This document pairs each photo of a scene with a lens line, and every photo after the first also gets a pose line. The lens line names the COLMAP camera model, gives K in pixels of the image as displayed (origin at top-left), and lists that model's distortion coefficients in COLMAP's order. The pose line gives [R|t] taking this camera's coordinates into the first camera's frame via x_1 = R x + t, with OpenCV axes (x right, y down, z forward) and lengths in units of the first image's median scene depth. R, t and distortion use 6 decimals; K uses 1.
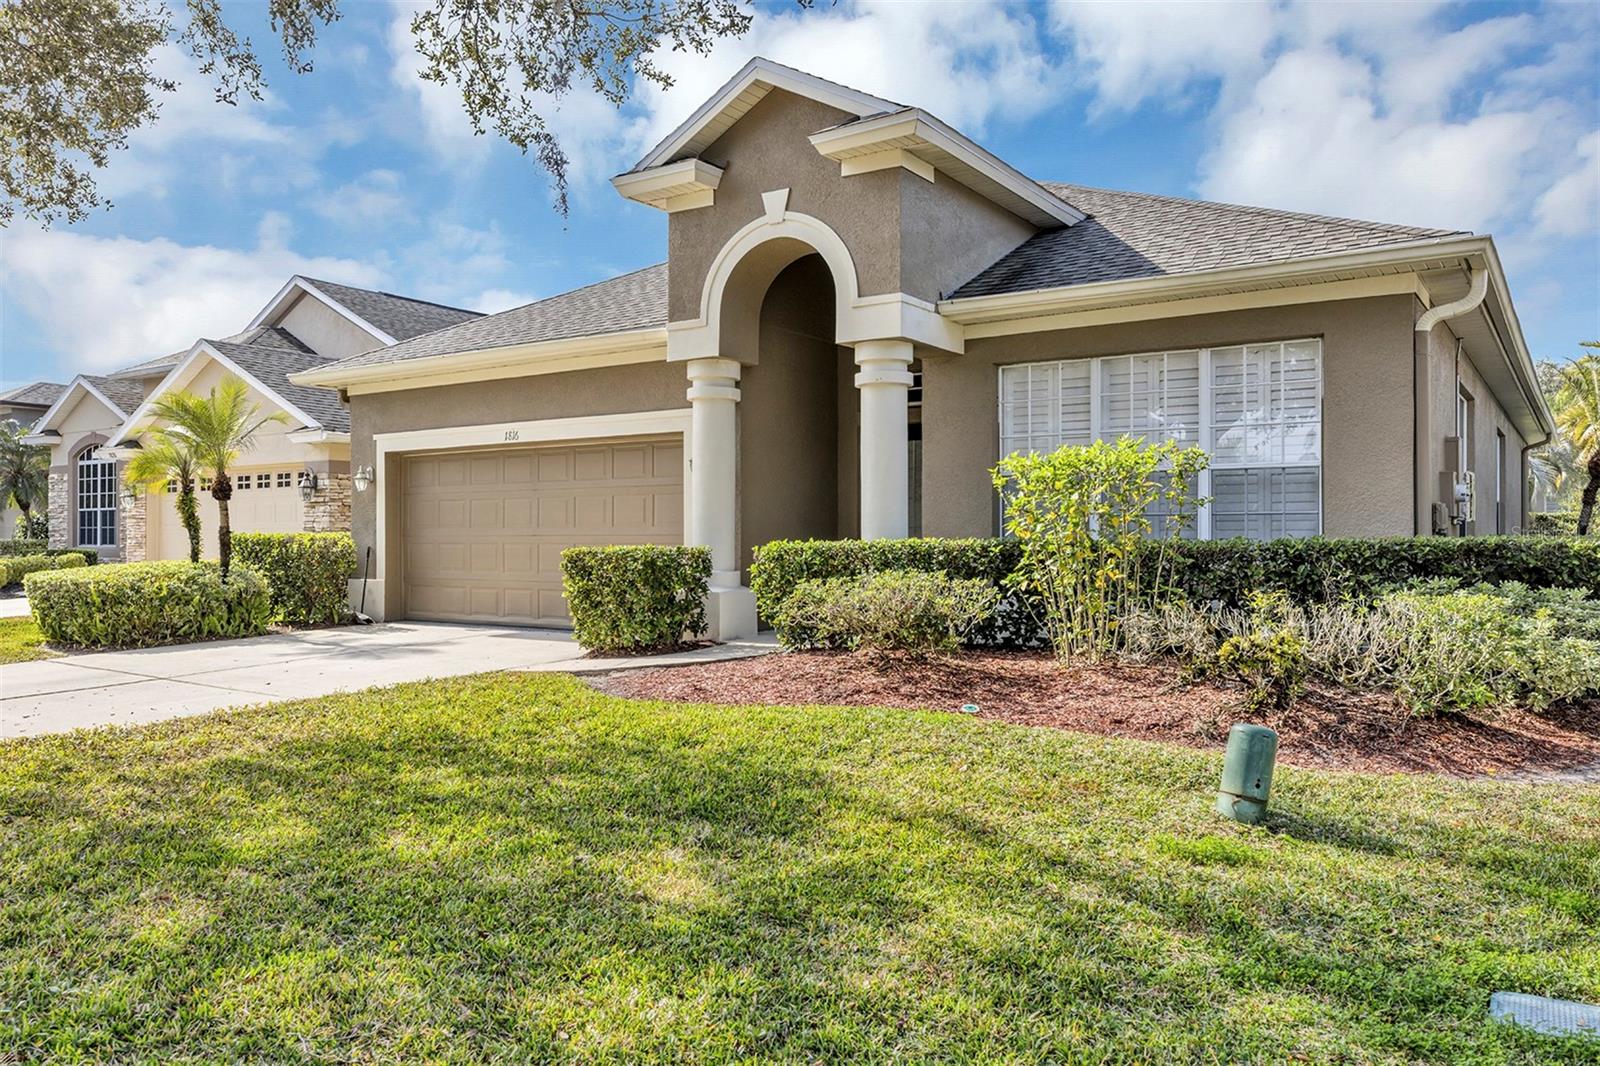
lens RADIAL K [[1183.3, 0, 800.0], [0, 1183.3, 533.0], [0, 0, 1]] dist [-0.008722, -0.001020]
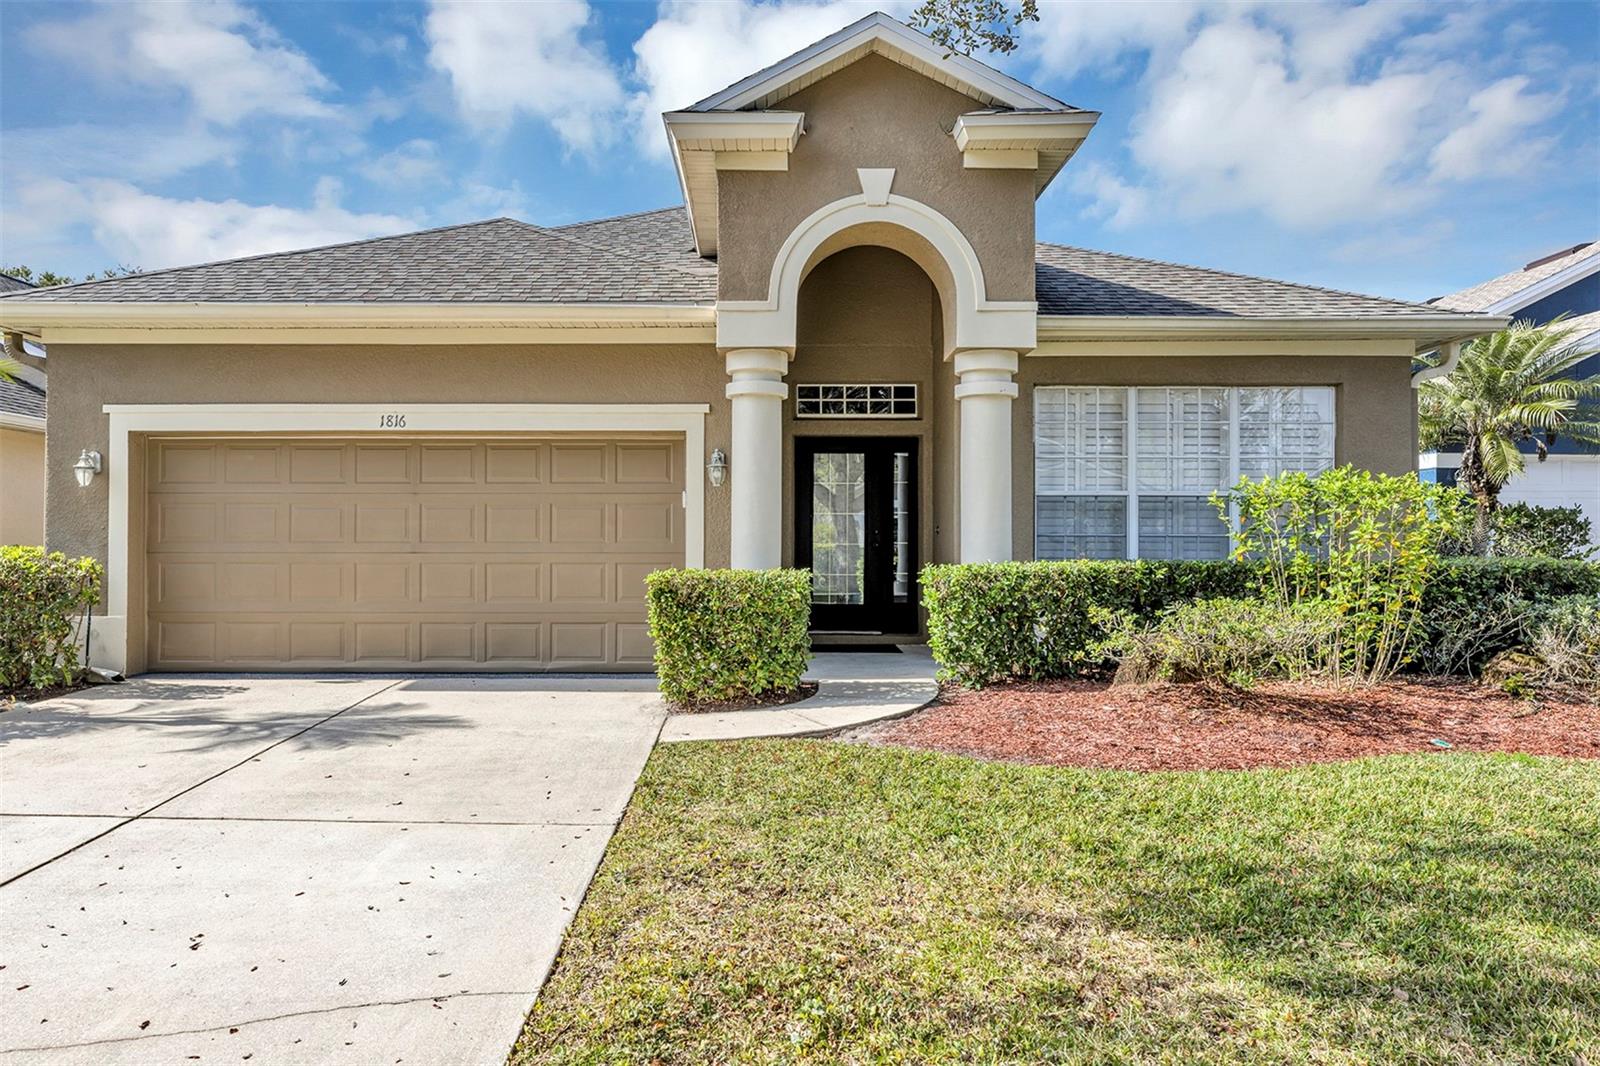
lens RADIAL K [[1090.0, 0, 800.0], [0, 1090.0, 533.0], [0, 0, 1]] dist [0.001283, -0.000440]
pose [[0.833848, 0.011150, 0.551881, -0.498065], [-0.005314, 0.999912, -0.012172, -0.004528], [-0.551968, 0.007216, 0.833834, 0.335447]]
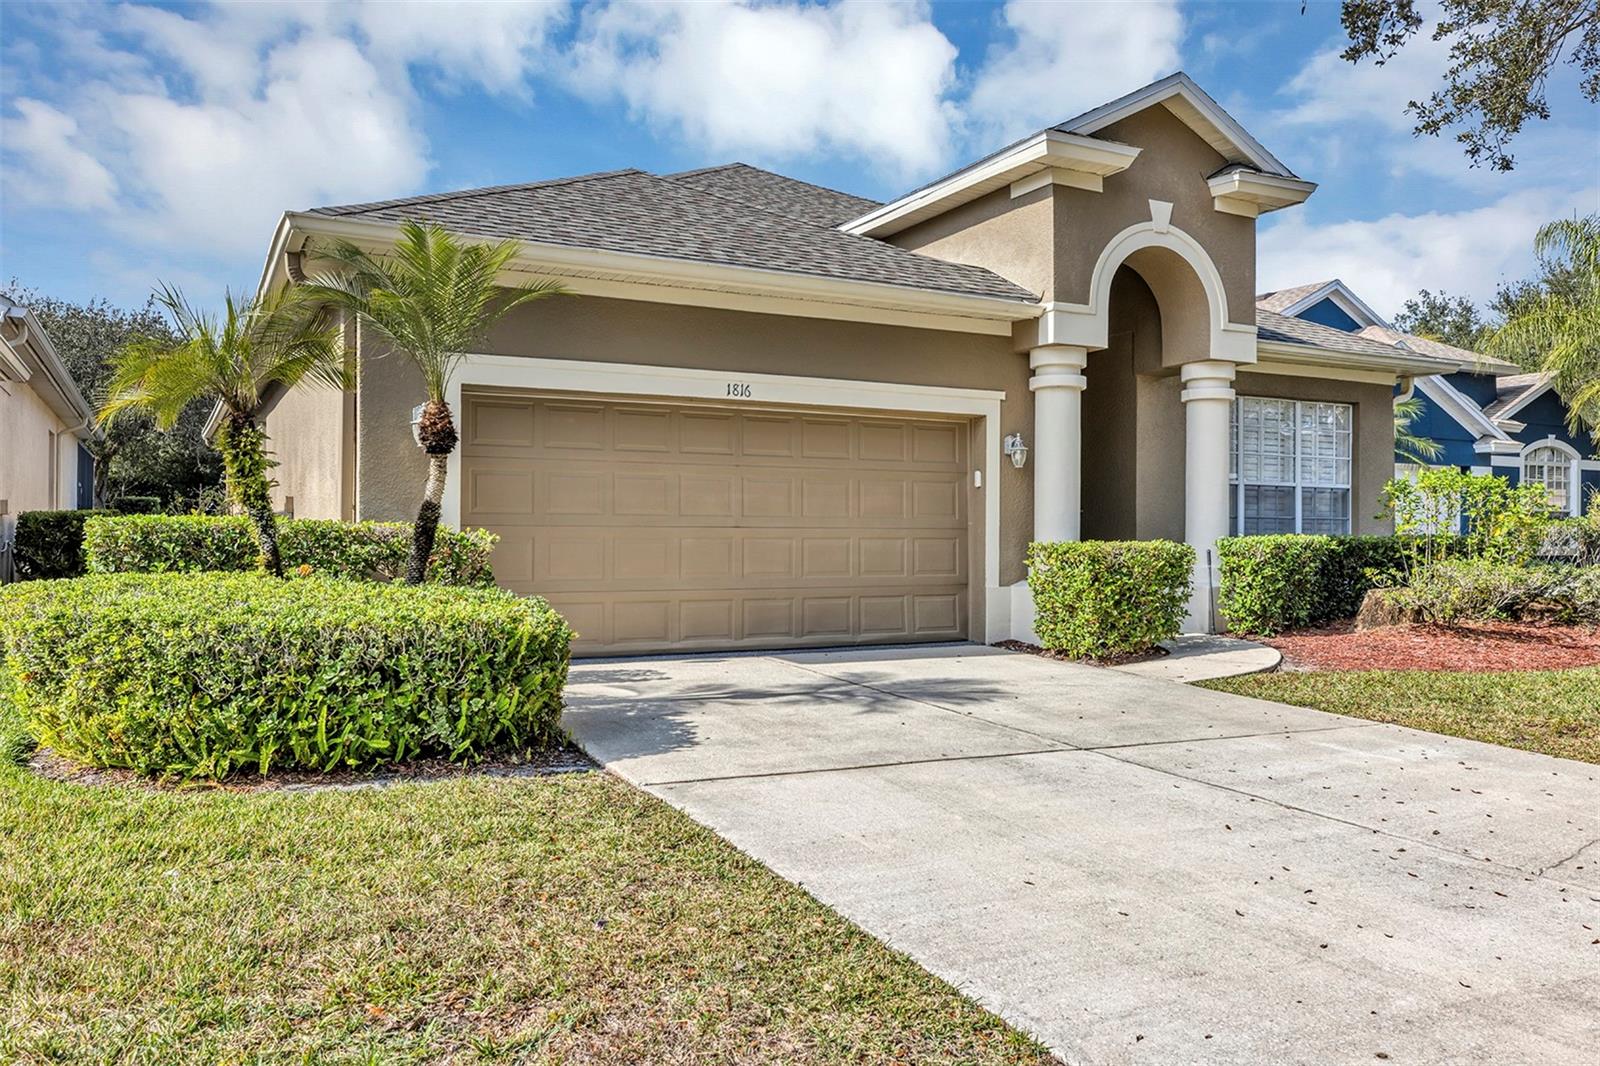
lens RADIAL K [[1378.5, 0, 801.4], [0, 1378.5, 541.2], [0, 0, 1]] dist [0.005424, 0.000793]
pose [[0.432051, -0.000374, 0.901849, -1.205122], [-0.010844, 0.999925, 0.005610, 0.006686], [-0.901784, -0.012203, 0.432015, 0.726734]]
